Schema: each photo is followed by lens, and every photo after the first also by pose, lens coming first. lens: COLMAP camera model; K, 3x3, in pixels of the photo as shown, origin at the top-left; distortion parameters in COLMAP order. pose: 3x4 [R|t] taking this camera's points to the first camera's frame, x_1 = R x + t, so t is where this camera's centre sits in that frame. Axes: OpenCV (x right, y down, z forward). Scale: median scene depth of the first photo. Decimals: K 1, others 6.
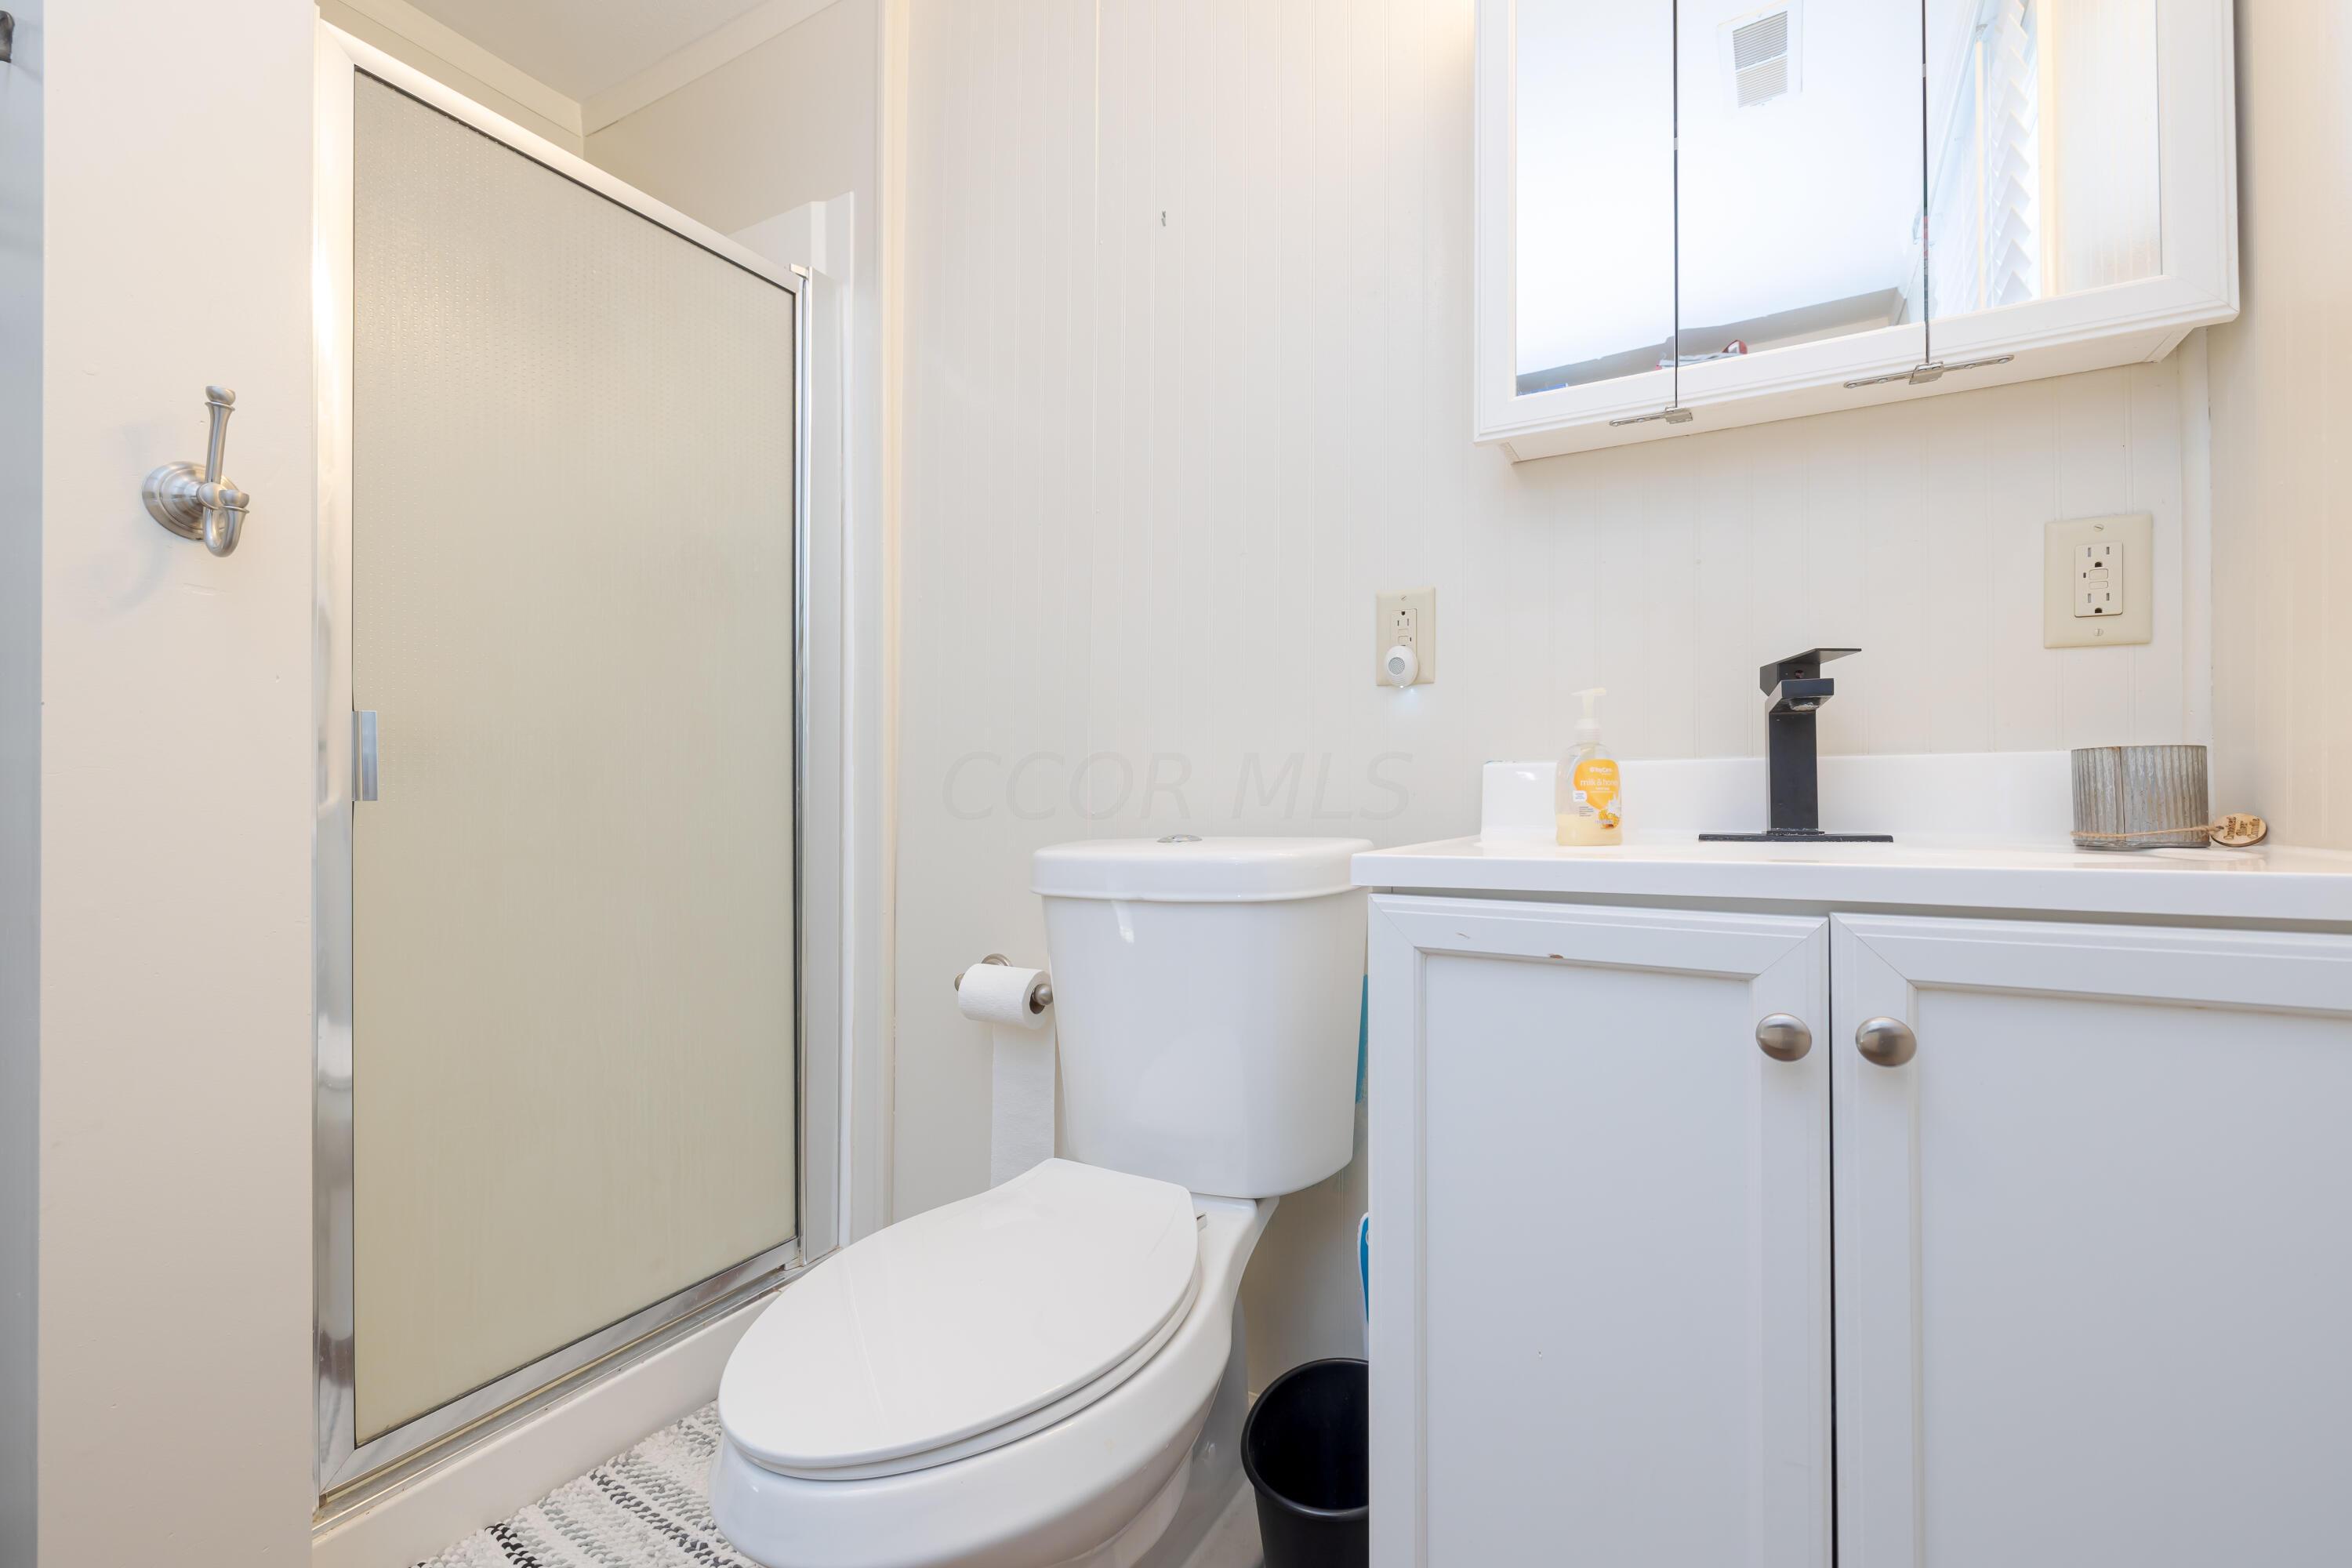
lens RADIAL K [[969.8, 0, 1183.2], [0, 969.8, 784.4], [0, 0, 1]] dist [-0.002403, -0.000863]
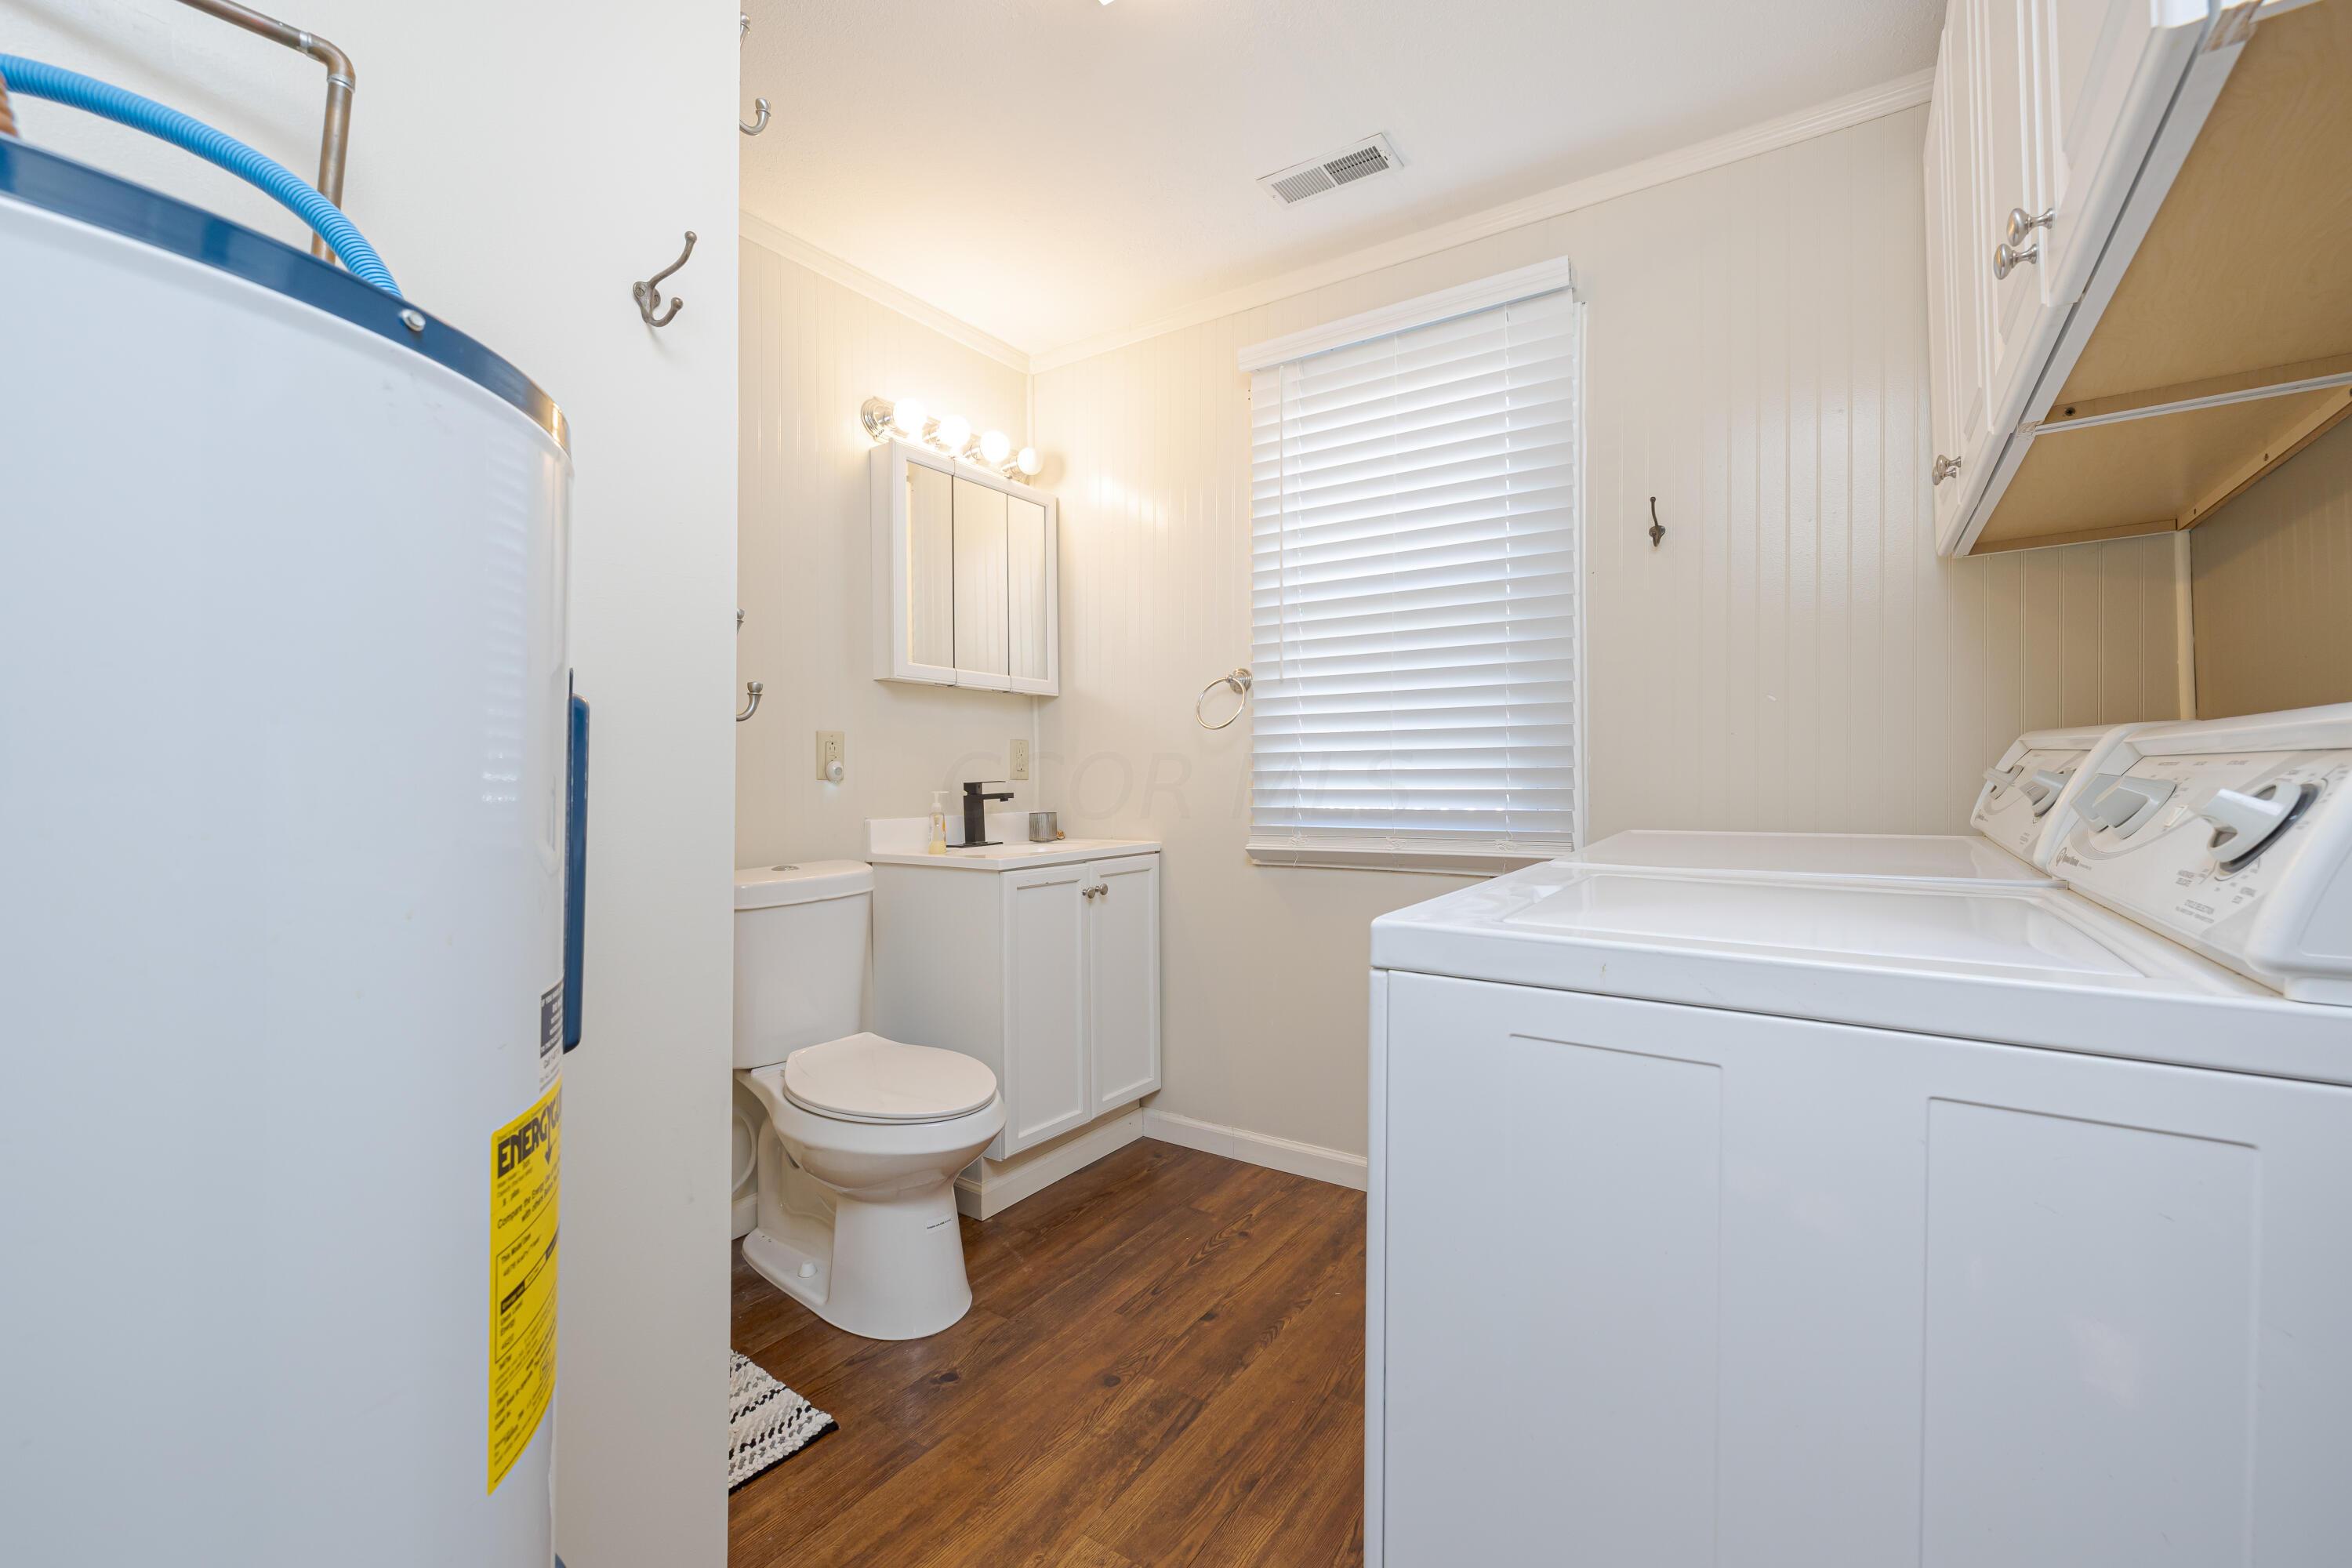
lens RADIAL K [[969.8, 0, 1183.2], [0, 969.8, 784.4], [0, 0, 1]] dist [-0.002403, -0.000863]
pose [[0.056166, 0.001483, 0.998420, -2.044164], [-0.002502, 0.999996, -0.001344, -0.113147], [-0.998418, -0.002422, 0.056170, 0.225138]]
